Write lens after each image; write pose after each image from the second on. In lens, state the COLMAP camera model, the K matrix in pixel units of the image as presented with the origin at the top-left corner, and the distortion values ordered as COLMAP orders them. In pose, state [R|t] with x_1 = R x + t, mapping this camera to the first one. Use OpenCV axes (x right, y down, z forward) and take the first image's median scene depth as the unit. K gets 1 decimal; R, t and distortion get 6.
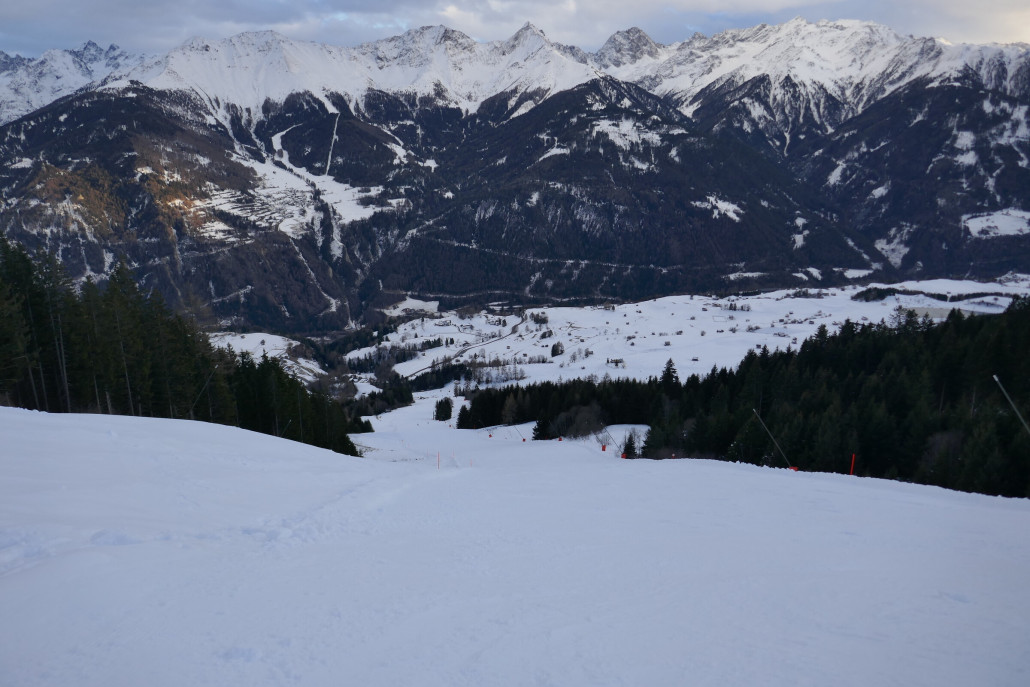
lens RADIAL K [[752.1, 0, 514.9], [0, 752.1, 342.7], [0, 0, 1]] dist [-0.018840, 0.001247]
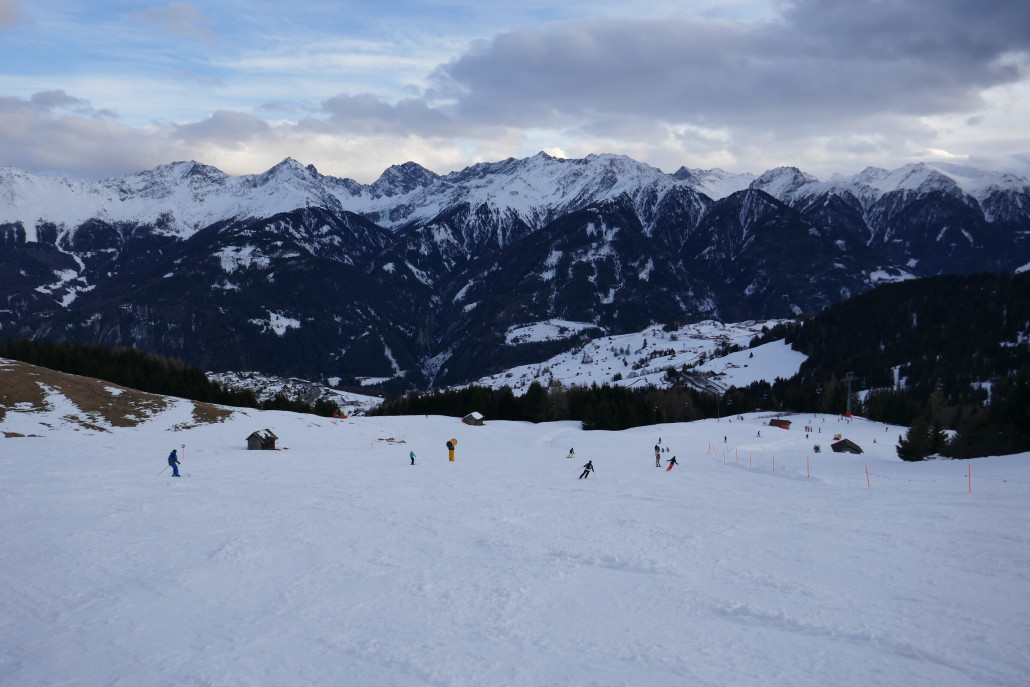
lens RADIAL K [[752.1, 0, 514.9], [0, 752.1, 347.2], [0, 0, 1]] dist [-0.018840, 0.001247]
pose [[0.995697, -0.023106, 0.089740, 0.289458], [0.036593, 0.987750, -0.151694, 0.015830], [-0.085136, 0.154325, 0.984345, -0.044878]]
